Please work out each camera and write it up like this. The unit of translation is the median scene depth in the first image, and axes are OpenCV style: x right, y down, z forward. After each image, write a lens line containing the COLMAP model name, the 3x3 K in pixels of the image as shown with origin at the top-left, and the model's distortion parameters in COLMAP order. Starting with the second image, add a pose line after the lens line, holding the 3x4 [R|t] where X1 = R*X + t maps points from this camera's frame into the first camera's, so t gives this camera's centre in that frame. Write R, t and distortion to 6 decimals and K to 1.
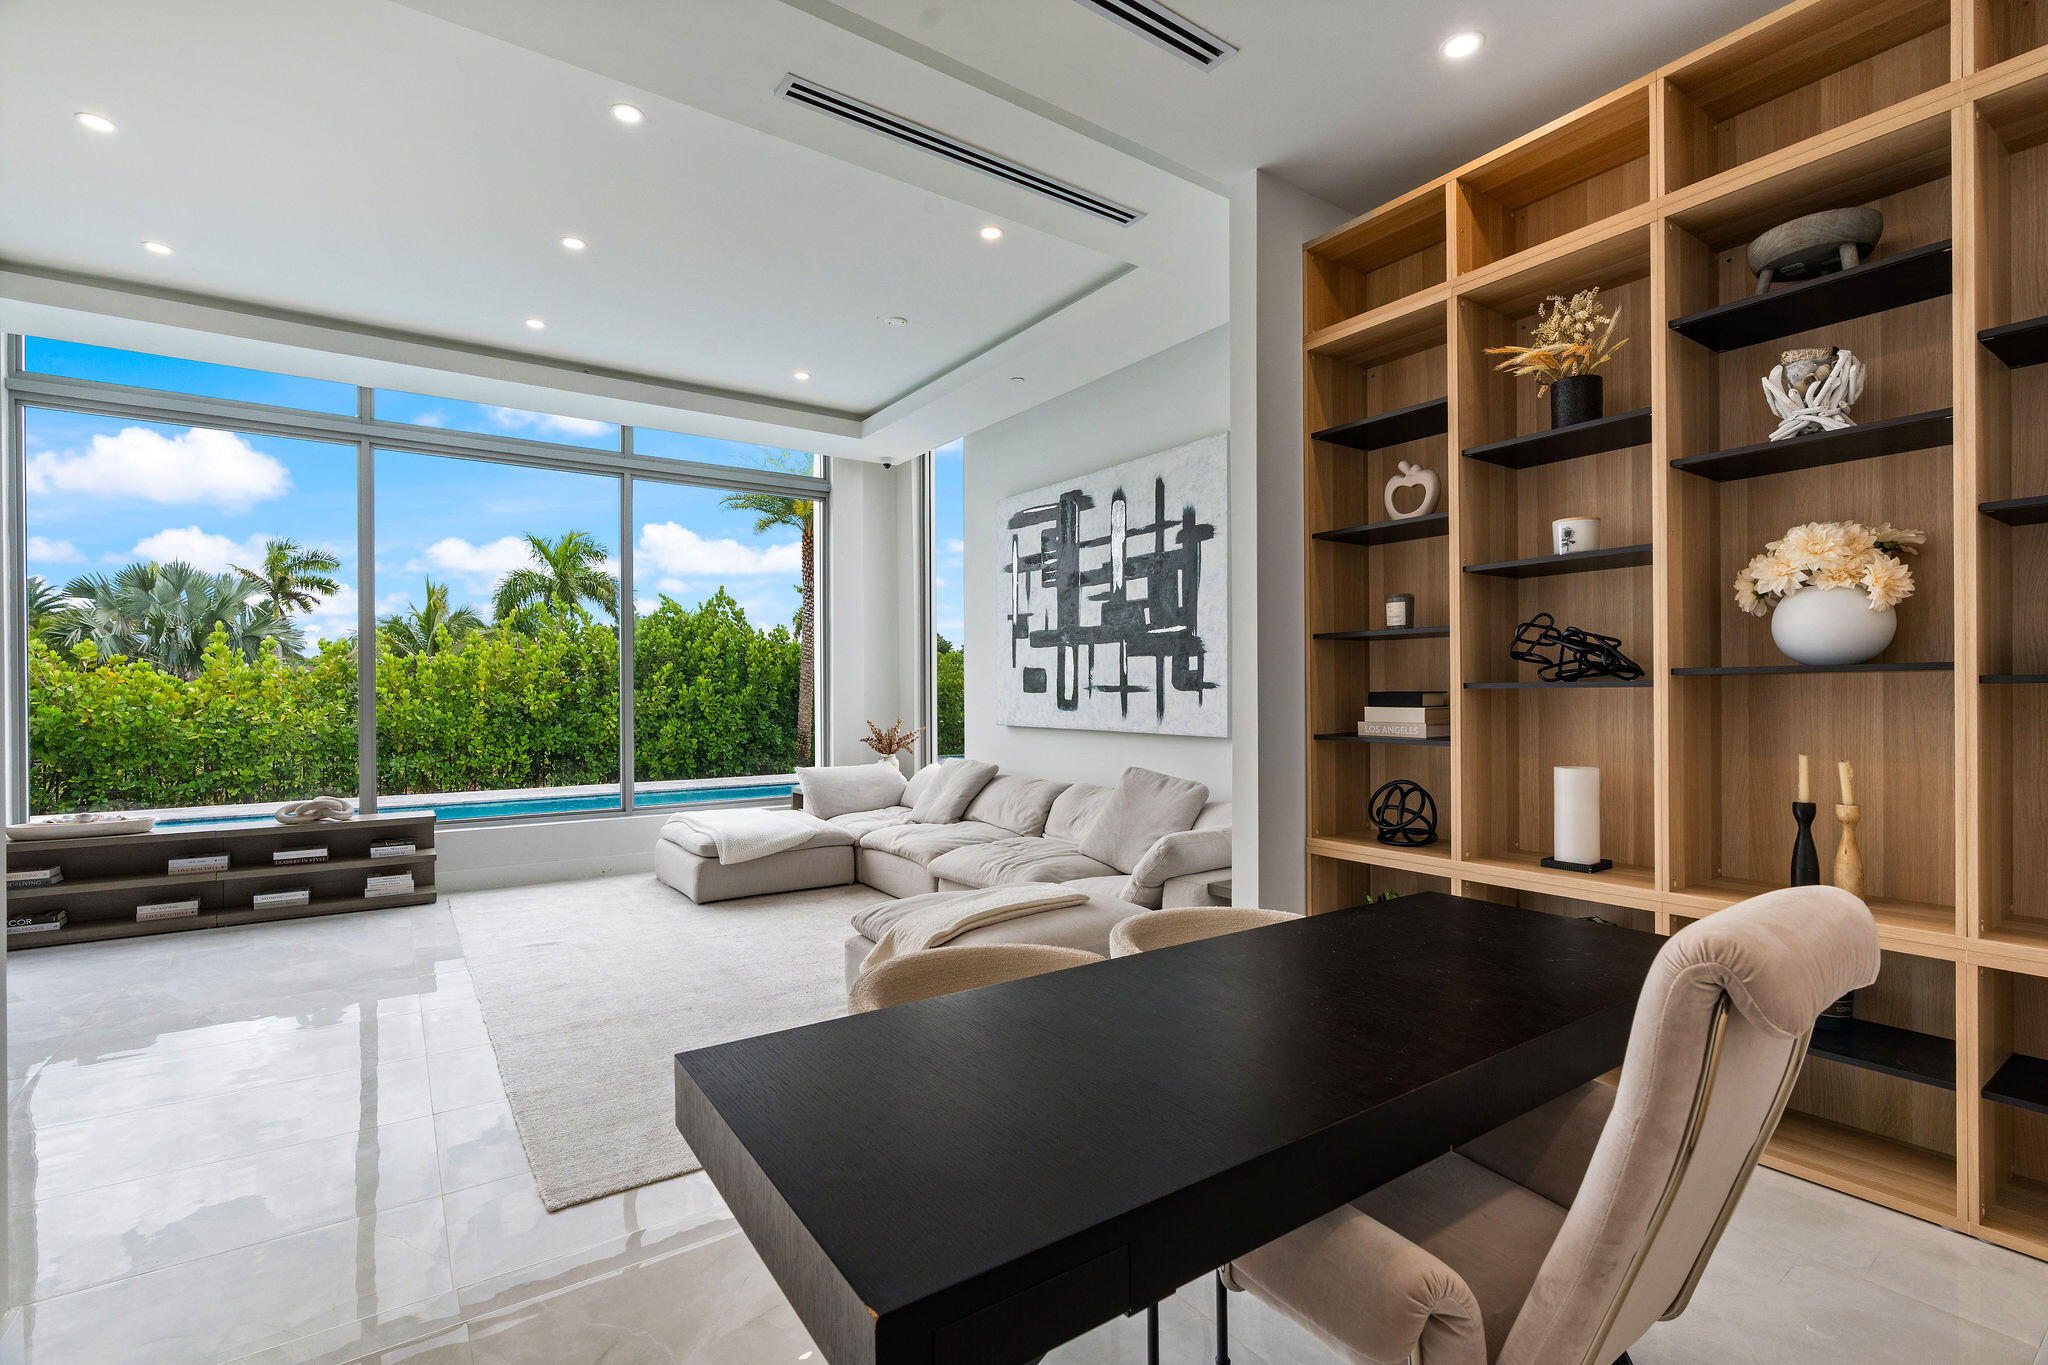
lens RADIAL K [[920.8, 0, 1019.3], [0, 920.8, 697.7], [0, 0, 1]] dist [-0.011168, 0.000051]
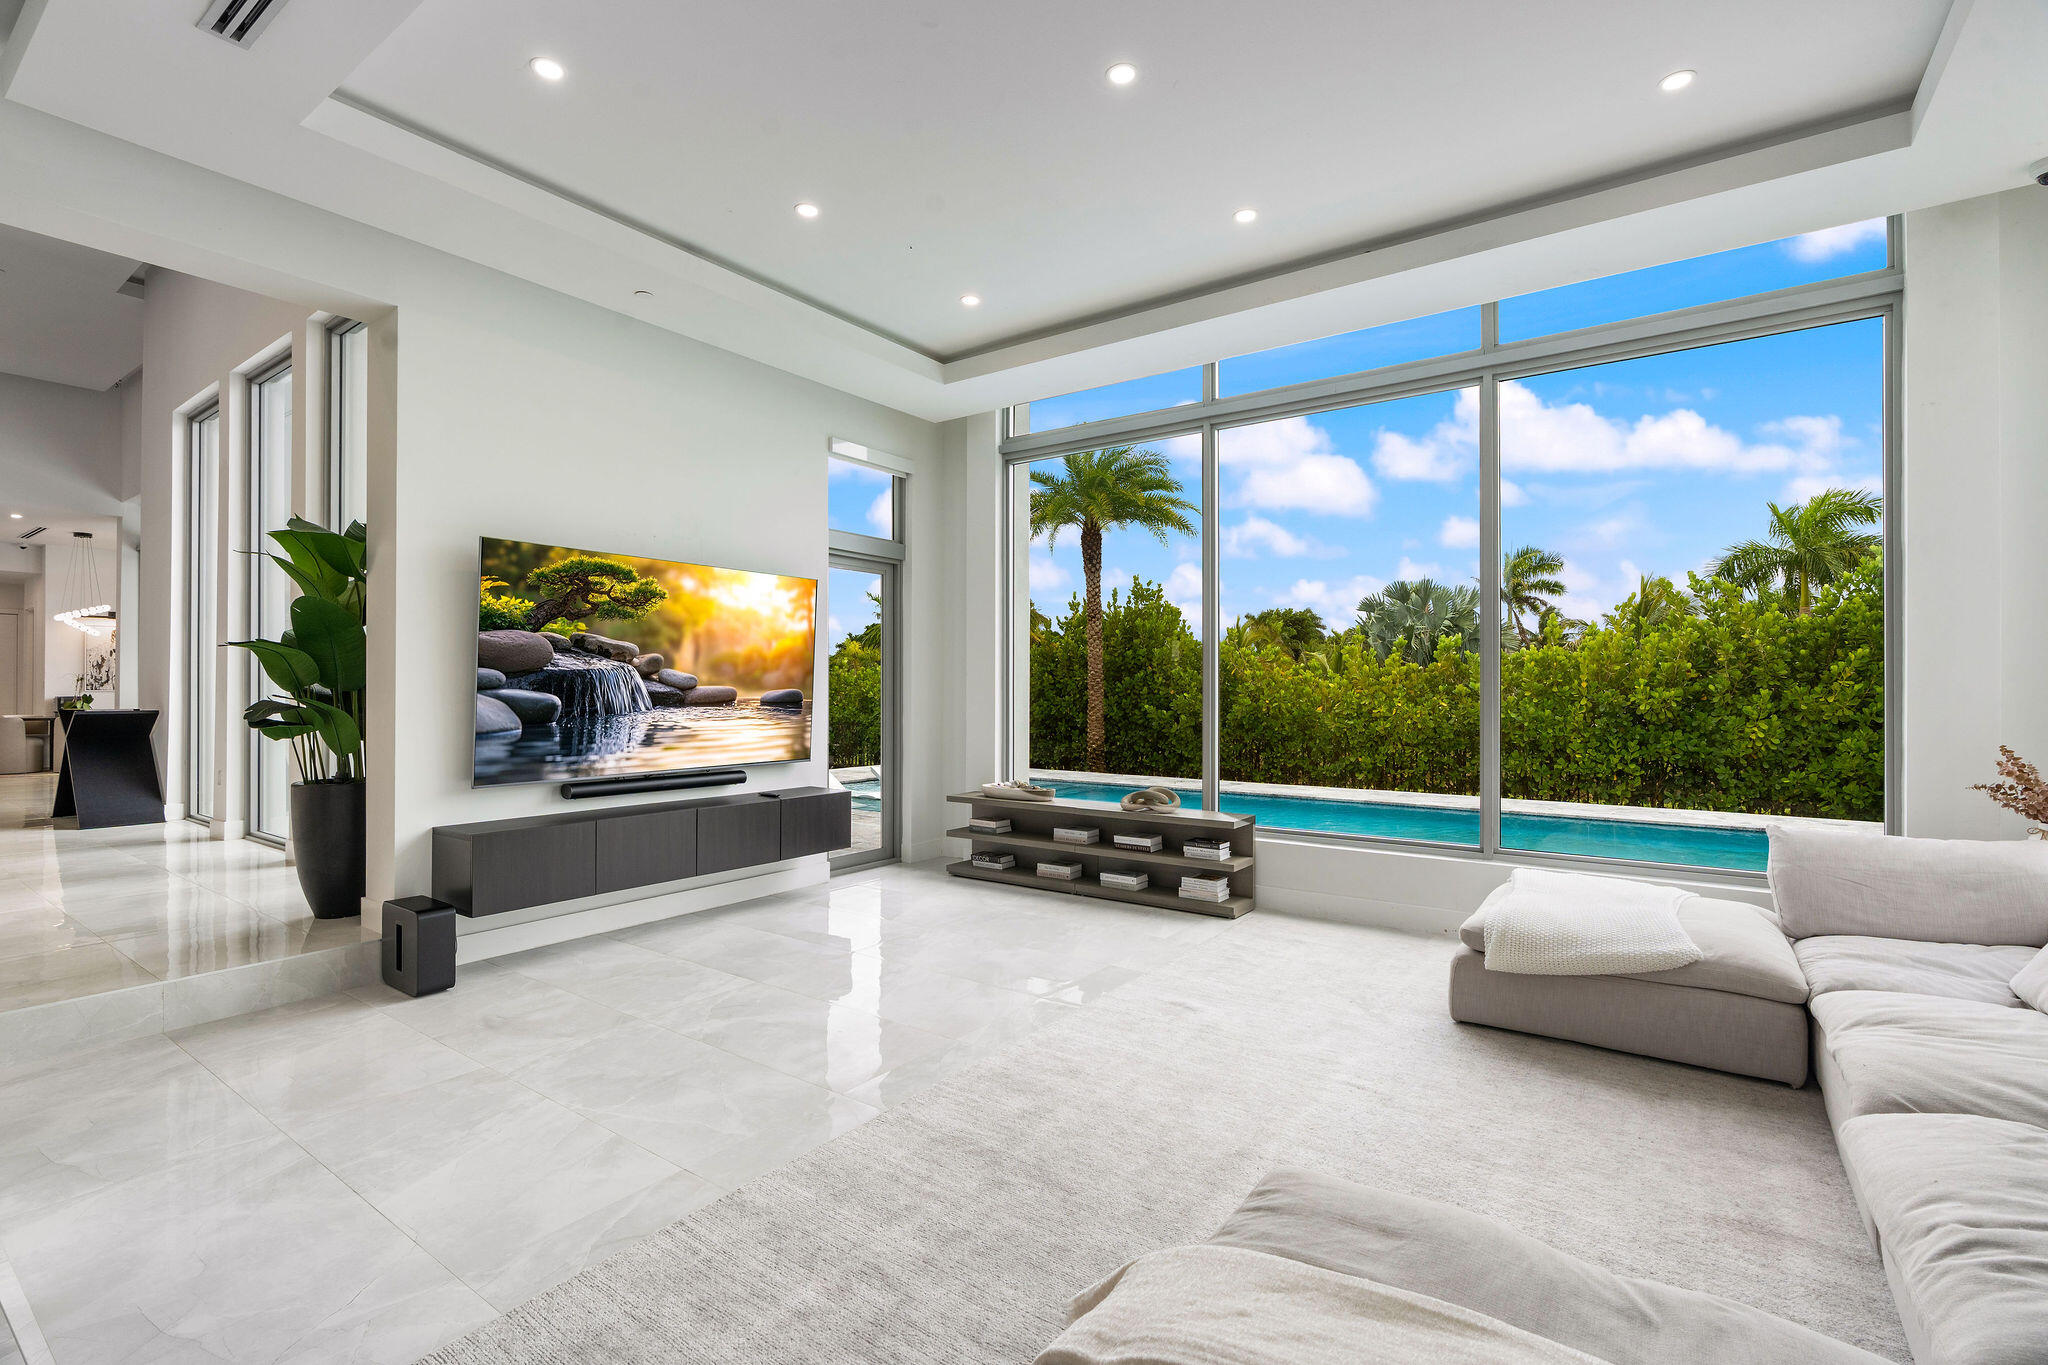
lens RADIAL K [[920.8, 0, 1027.2], [0, 920.8, 681.4], [0, 0, 1]] dist [-0.011168, 0.000051]
pose [[0.336549, -0.004330, -0.941656, 0.132433], [-0.011253, 0.999900, -0.008620, 0.001901], [0.941599, 0.013498, 0.336467, 0.481218]]
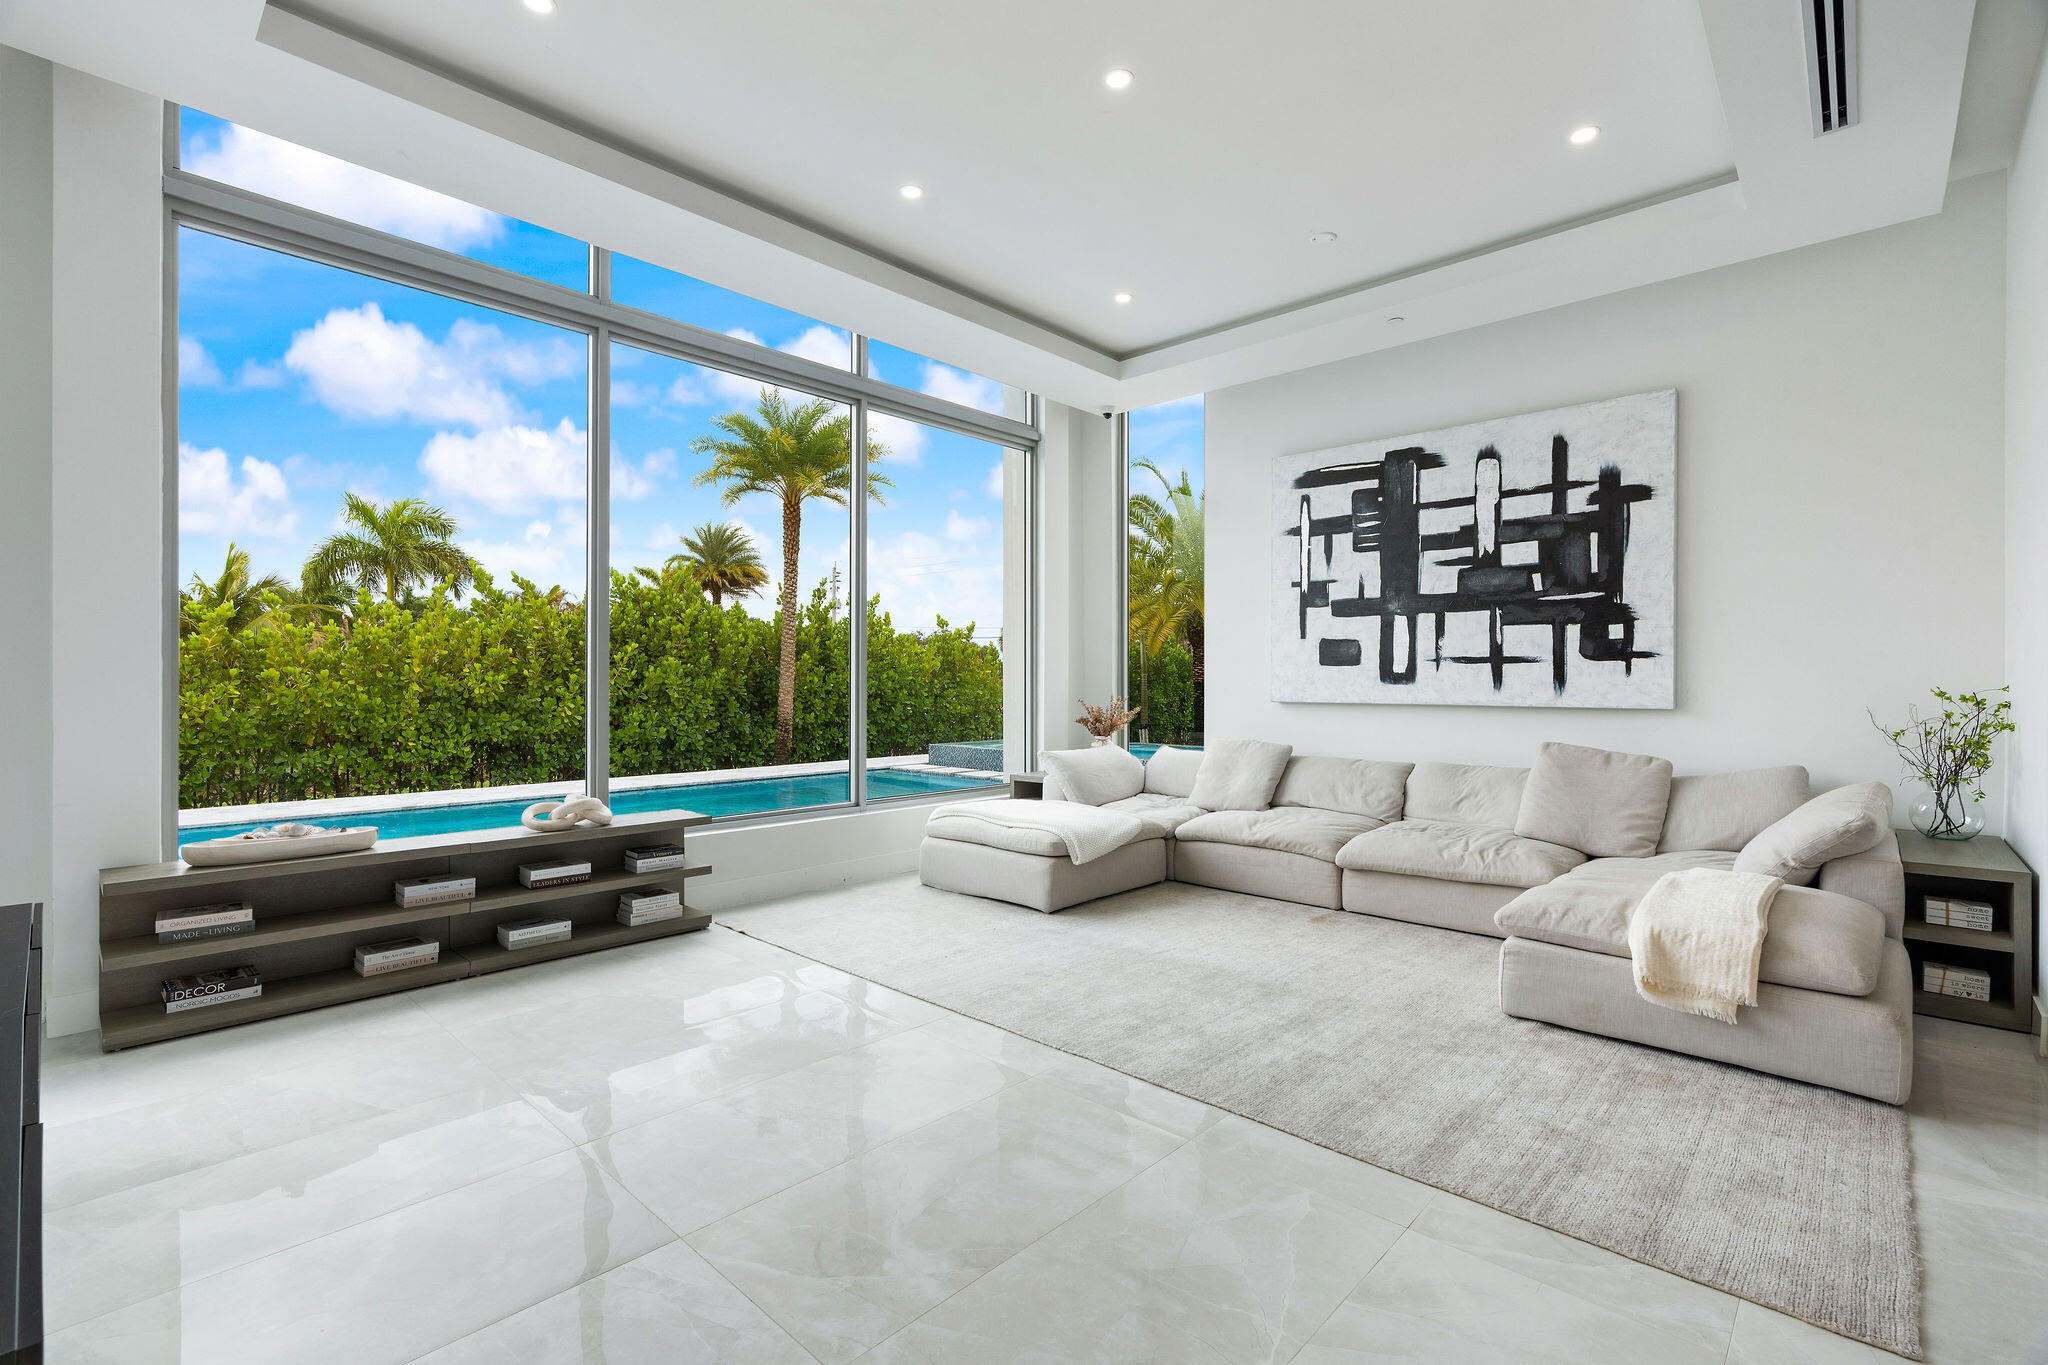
lens RADIAL K [[920.8, 0, 1009.4], [0, 920.8, 682.9], [0, 0, 1]] dist [-0.011168, 0.000051]
pose [[0.979238, 0.003071, 0.202688, -0.521449], [-0.001604, 0.999971, -0.007401, 0.019963], [-0.202705, 0.006922, 0.979215, 0.174307]]
